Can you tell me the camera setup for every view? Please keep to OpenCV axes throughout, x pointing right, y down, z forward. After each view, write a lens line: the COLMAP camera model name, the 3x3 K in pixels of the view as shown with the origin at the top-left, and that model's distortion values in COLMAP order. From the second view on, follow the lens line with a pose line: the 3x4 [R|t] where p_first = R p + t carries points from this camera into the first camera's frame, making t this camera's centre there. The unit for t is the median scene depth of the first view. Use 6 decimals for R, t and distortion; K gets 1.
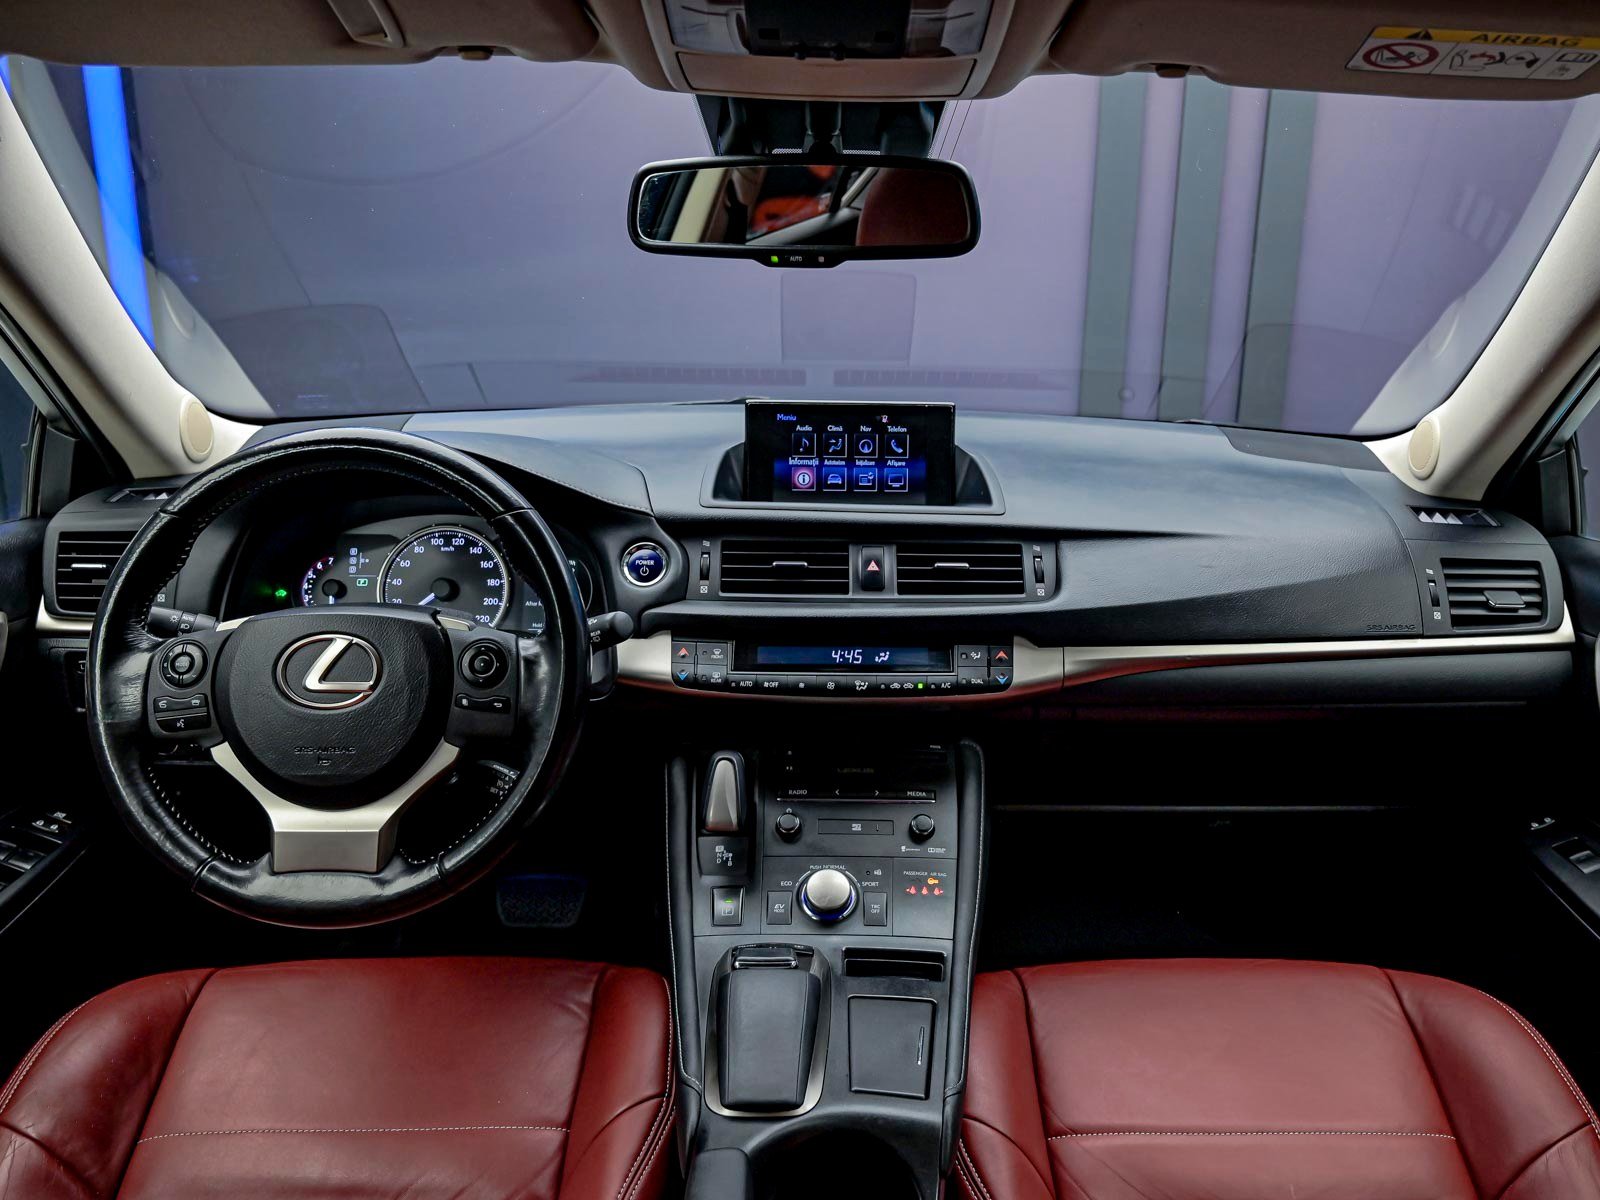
lens RADIAL K [[1125.7, 0, 800.0], [0, 1125.7, 600.0], [0, 0, 1]] dist [-0.000111, -0.000016]
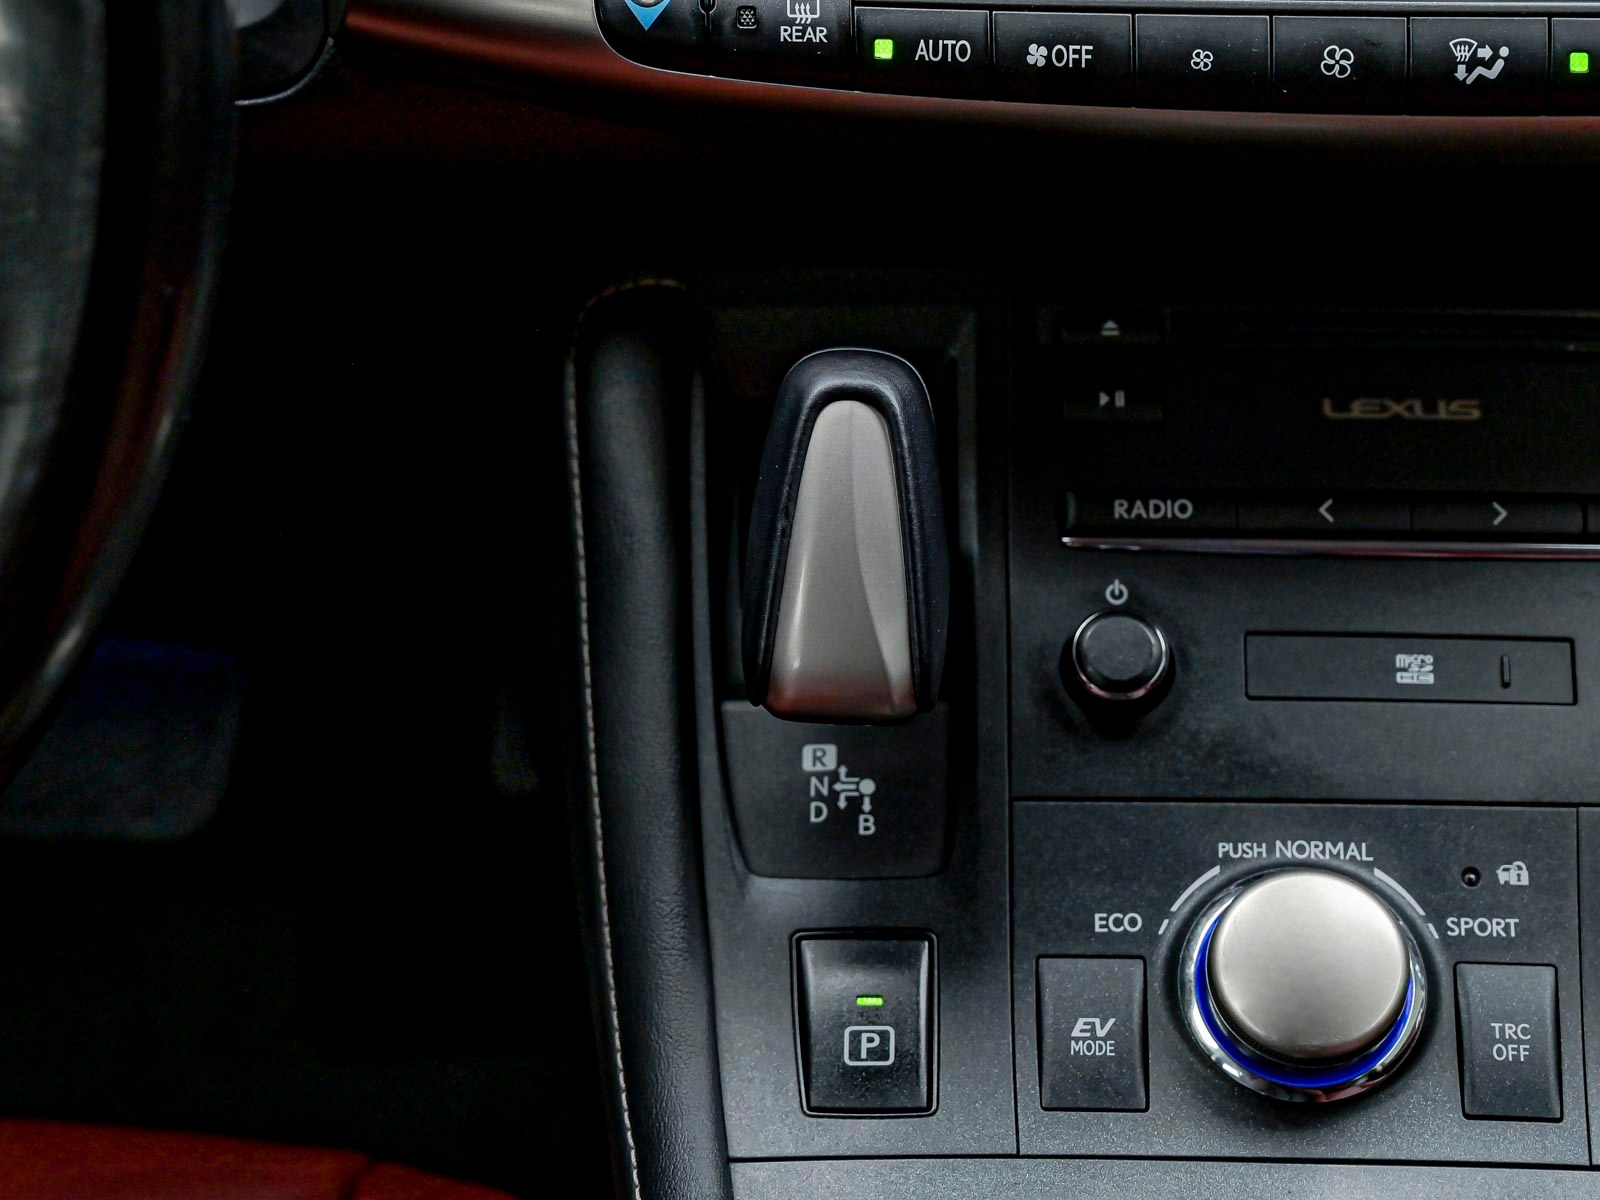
lens RADIAL K [[3588.8, 0, 800.0], [0, 3588.8, 600.0], [0, 0, 1]] dist [0.000918, 0.000573]
pose [[0.999745, 0.002607, -0.022442, -0.059891], [0.004111, 0.955748, 0.294157, -0.027982], [0.022216, -0.294174, 0.955494, 0.308680]]
